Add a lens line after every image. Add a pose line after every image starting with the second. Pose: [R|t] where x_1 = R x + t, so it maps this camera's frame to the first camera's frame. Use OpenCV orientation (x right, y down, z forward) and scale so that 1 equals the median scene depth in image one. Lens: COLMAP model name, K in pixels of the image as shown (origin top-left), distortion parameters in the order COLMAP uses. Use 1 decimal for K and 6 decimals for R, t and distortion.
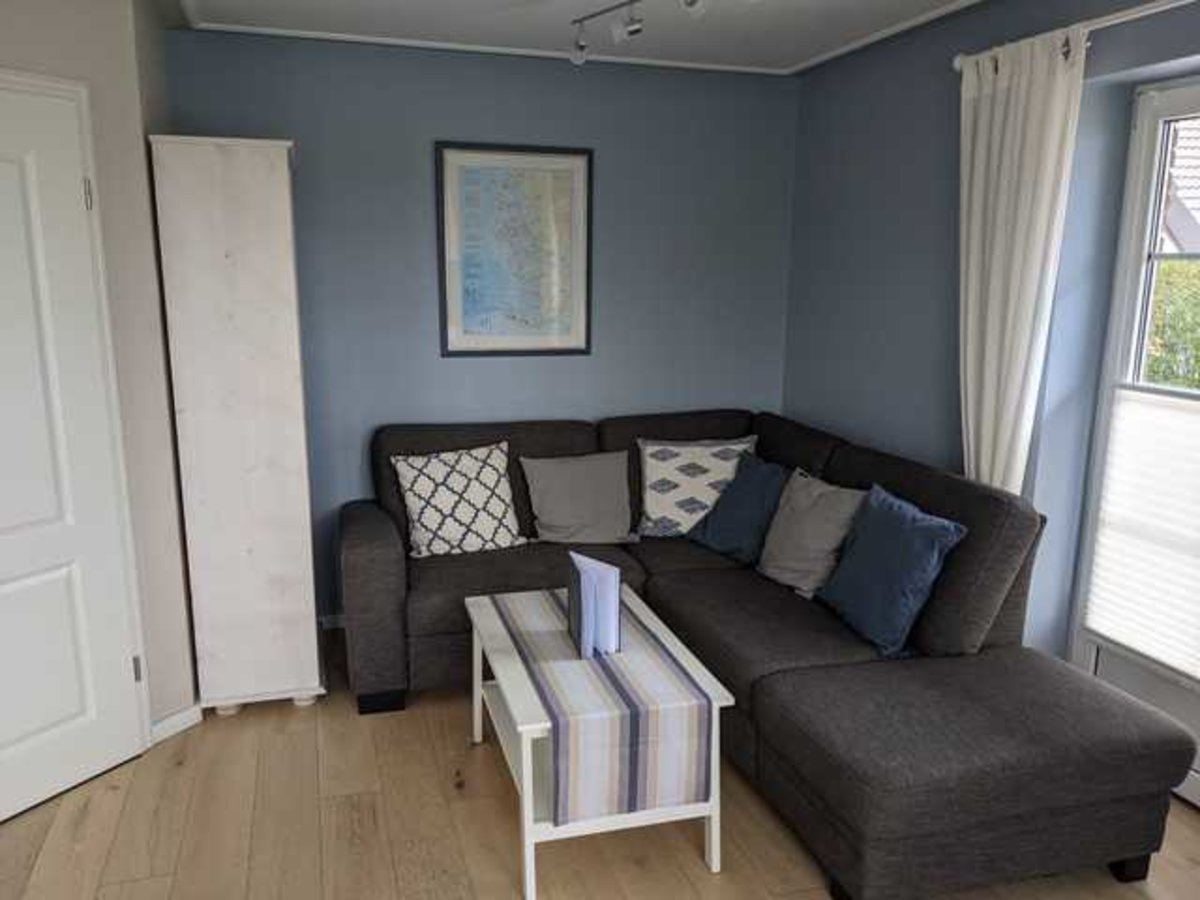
lens RADIAL K [[931.5, 0, 541.6], [0, 931.5, 476.2], [0, 0, 1]] dist [0.012088, -0.044562]
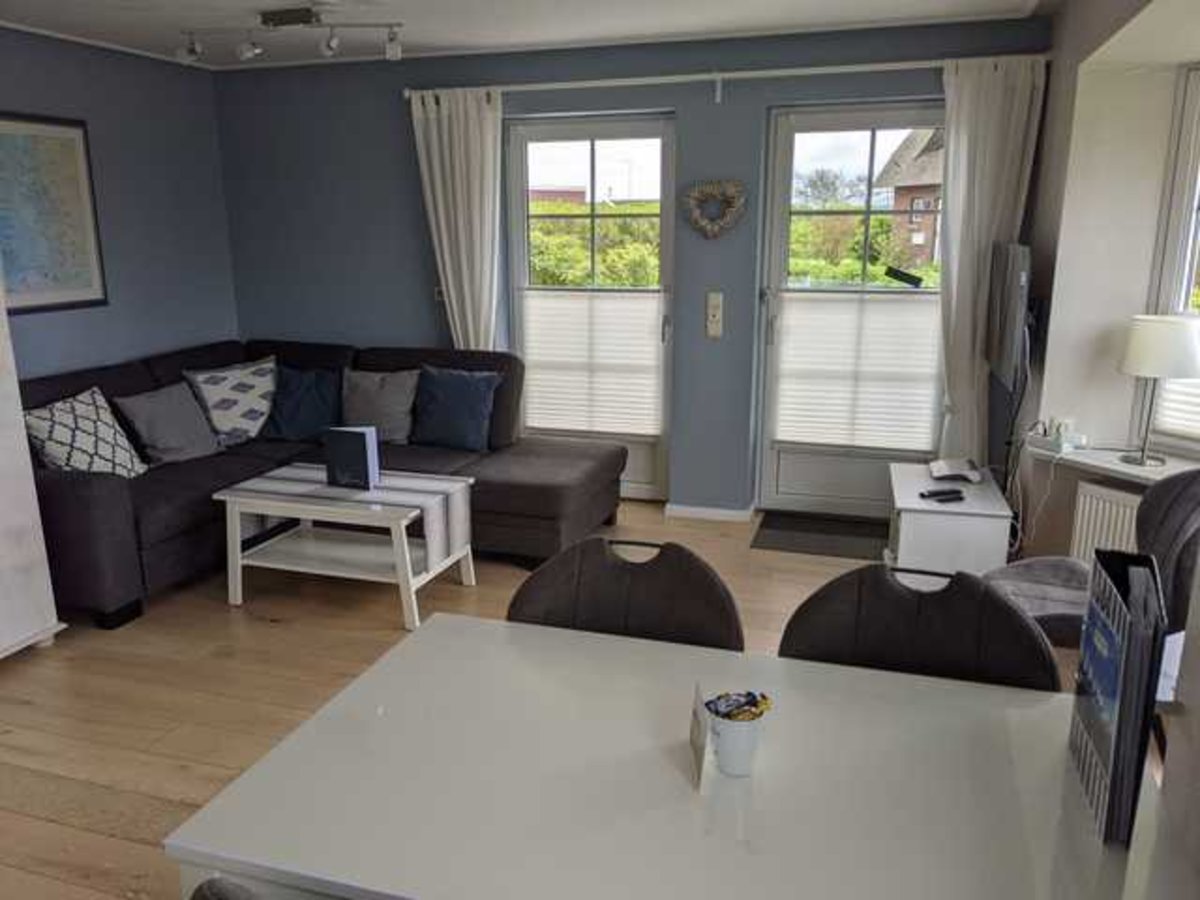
lens RADIAL K [[931.5, 0, 598.8], [0, 931.5, 449.2], [0, 0, 1]] dist [0.012088, -0.044562]
pose [[0.582533, -0.203559, 0.786904, -0.590973], [0.182328, 0.976186, 0.117549, 0.014713], [-0.792093, 0.074998, 0.605775, -0.137382]]
